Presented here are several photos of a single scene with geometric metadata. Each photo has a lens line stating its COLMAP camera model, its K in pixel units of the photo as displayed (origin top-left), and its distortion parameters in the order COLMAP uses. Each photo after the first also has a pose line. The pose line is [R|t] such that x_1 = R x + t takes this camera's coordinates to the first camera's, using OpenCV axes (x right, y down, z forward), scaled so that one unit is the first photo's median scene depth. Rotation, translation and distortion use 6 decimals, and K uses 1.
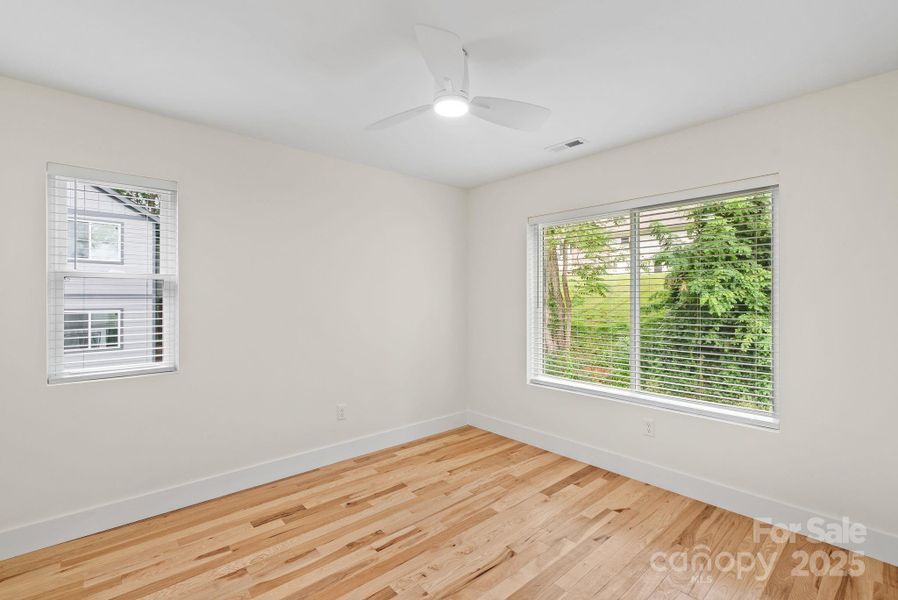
lens RADIAL K [[409.2, 0, 450.4], [0, 409.2, 302.2], [0, 0, 1]] dist [0.001952, 0.000201]
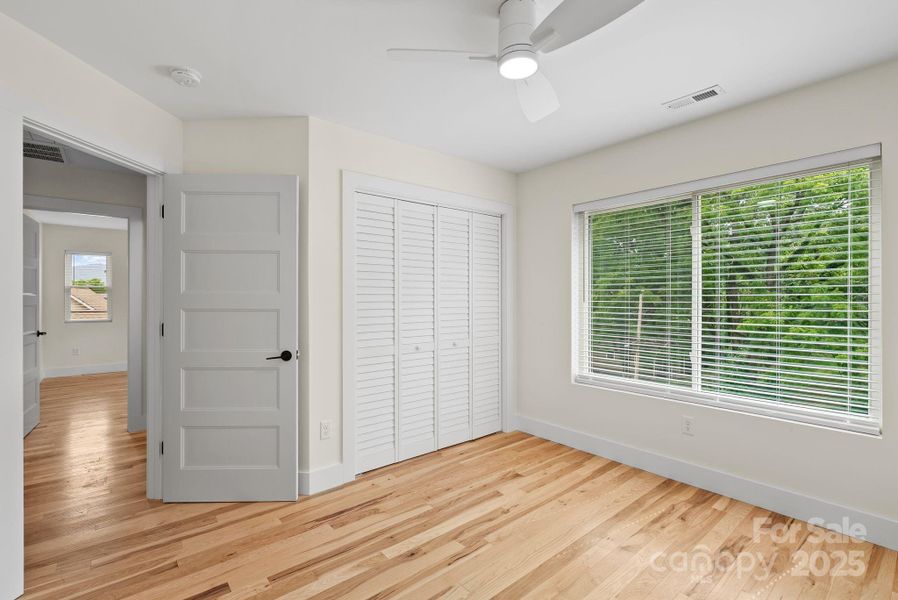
lens RADIAL K [[409.2, 0, 447.4], [0, 409.2, 297.1], [0, 0, 1]] dist [0.001952, 0.000201]
pose [[0.998375, -0.021264, -0.052863, -0.055071], [0.021115, 0.999771, -0.003385, -0.000911], [0.052923, 0.002263, 0.998596, 0.059482]]
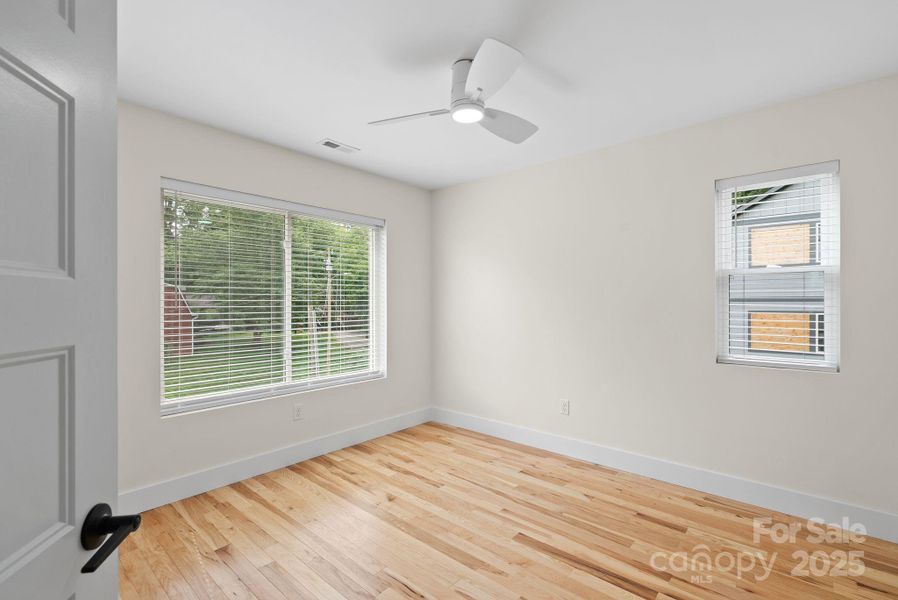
lens RADIAL K [[409.2, 0, 447.5], [0, 409.2, 302.2], [0, 0, 1]] dist [0.001952, 0.000201]
pose [[-0.108000, -0.017060, 0.994005, -0.250859], [-0.004019, 0.999852, 0.016724, -0.004356], [-0.994143, -0.002189, -0.108052, 0.273382]]
